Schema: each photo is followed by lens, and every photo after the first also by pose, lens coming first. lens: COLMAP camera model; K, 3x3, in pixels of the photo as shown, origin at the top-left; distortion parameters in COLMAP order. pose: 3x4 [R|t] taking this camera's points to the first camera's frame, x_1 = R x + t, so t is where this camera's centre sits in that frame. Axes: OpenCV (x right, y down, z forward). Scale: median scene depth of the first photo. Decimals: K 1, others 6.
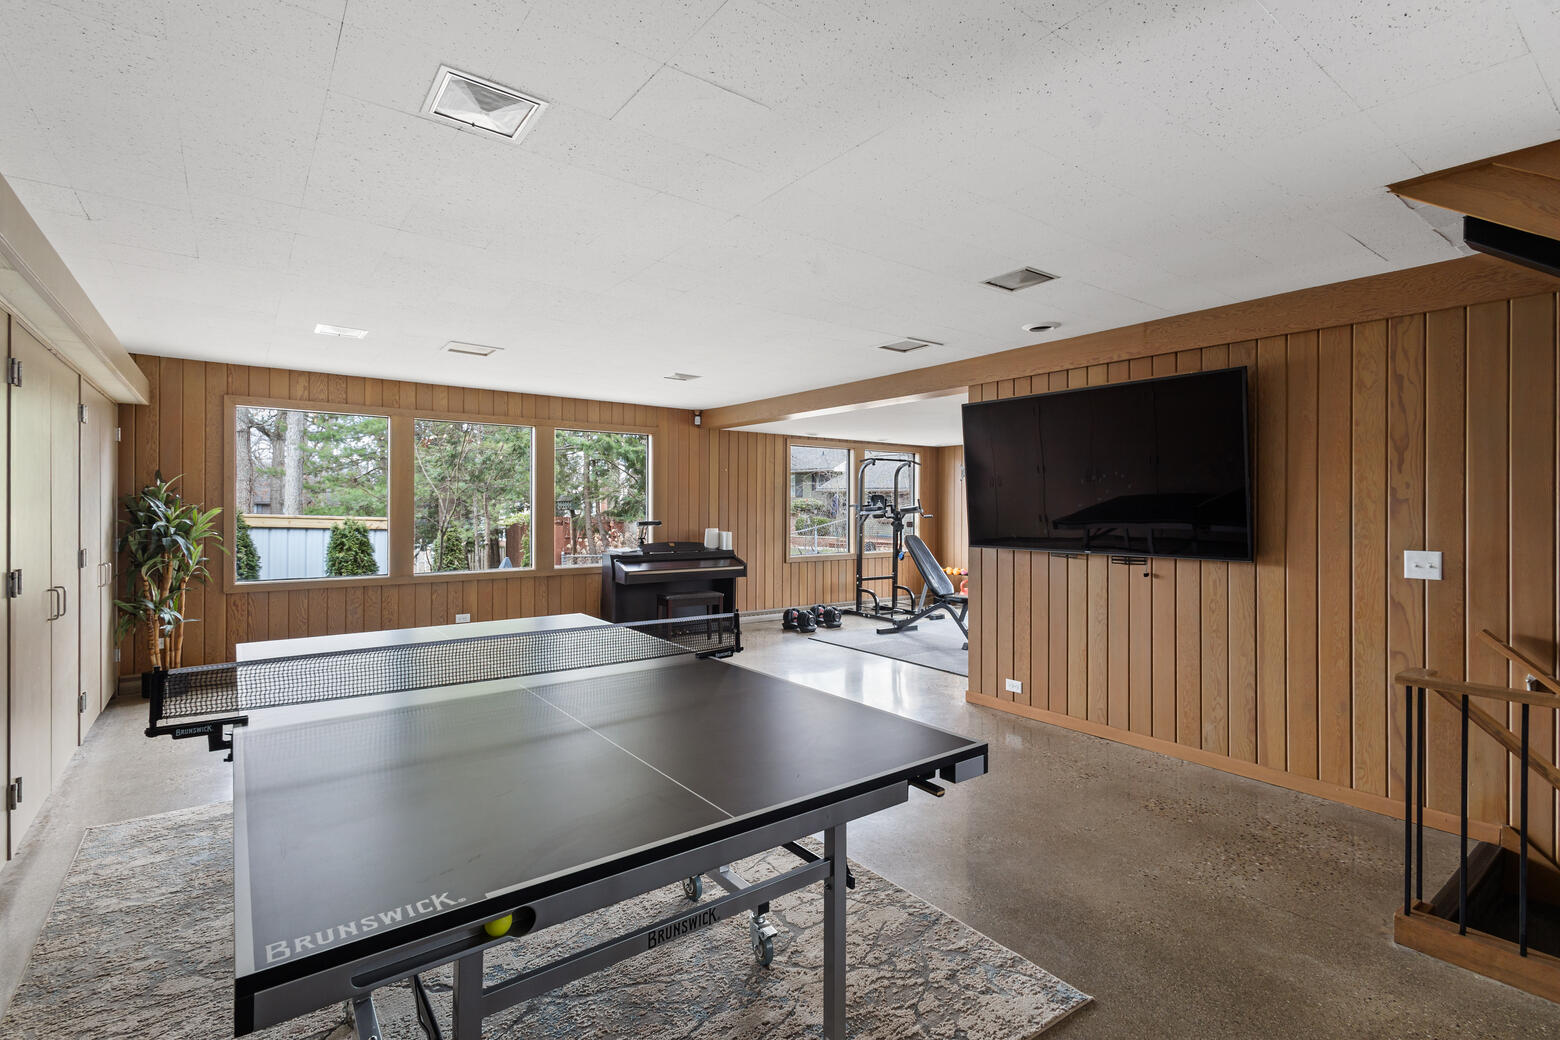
lens RADIAL K [[727.7, 0, 785.2], [0, 727.7, 506.0], [0, 0, 1]] dist [0.001241, 0.000502]
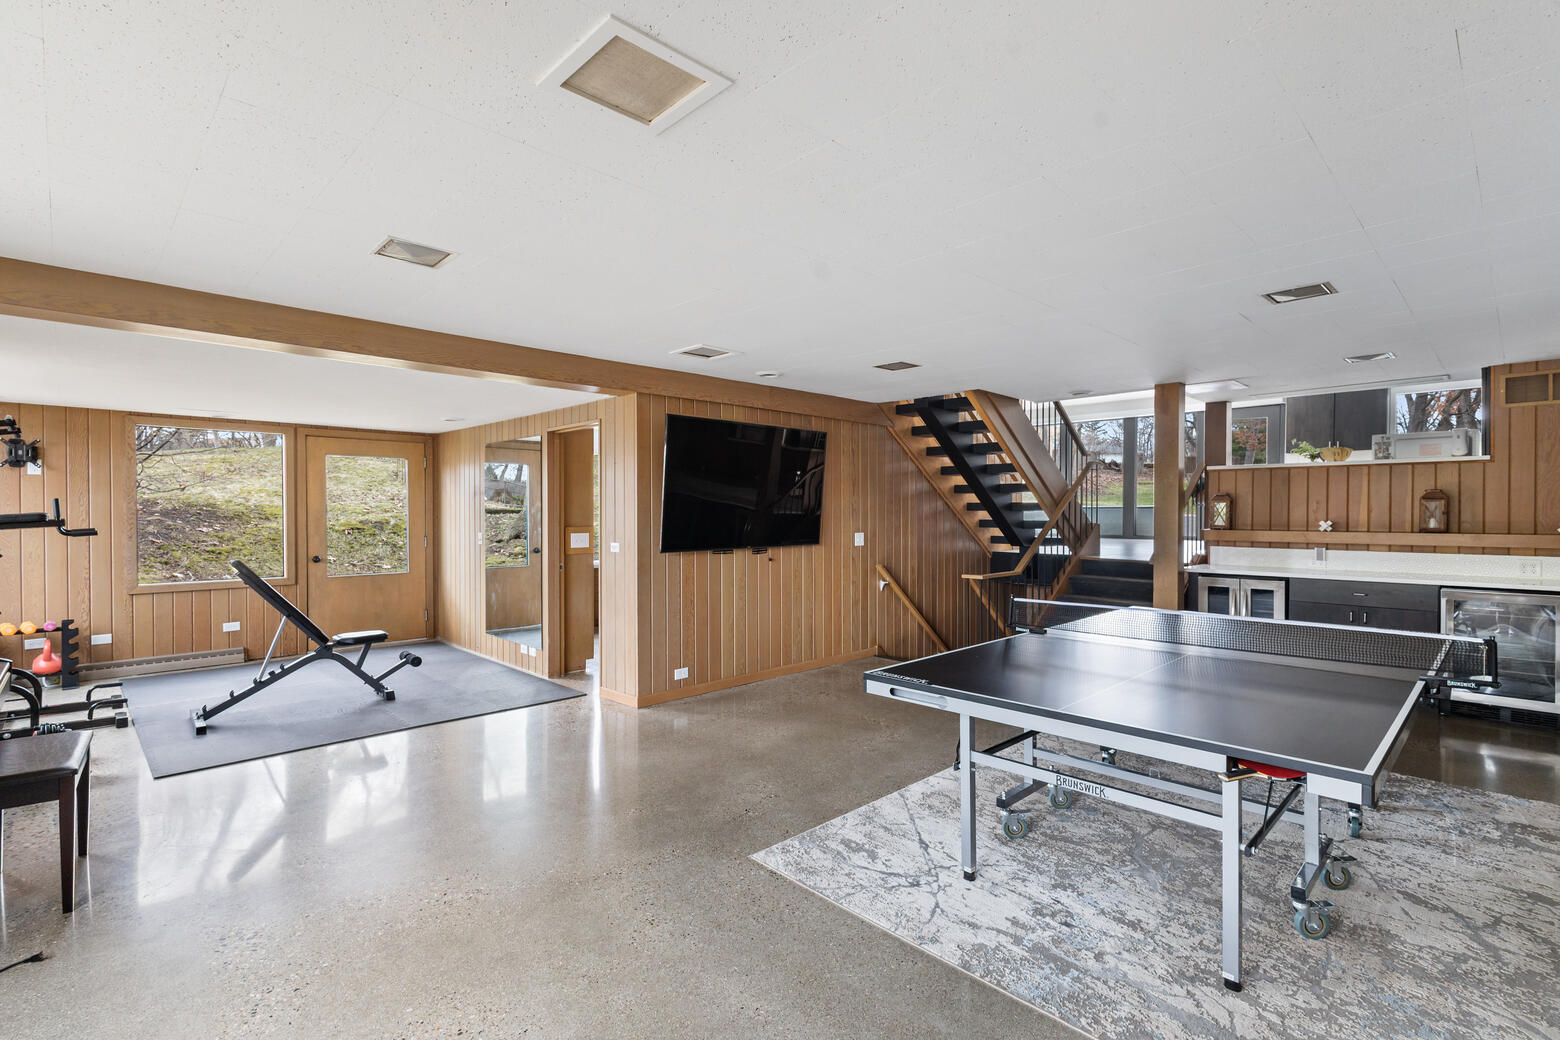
lens RADIAL K [[727.7, 0, 785.2], [0, 727.7, 506.0], [0, 0, 1]] dist [0.001241, 0.000502]
pose [[-0.117562, 0.005214, 0.993052, -0.960318], [0.002455, 0.999985, -0.004960, -0.005141], [-0.993062, 0.001855, -0.117573, 1.146244]]
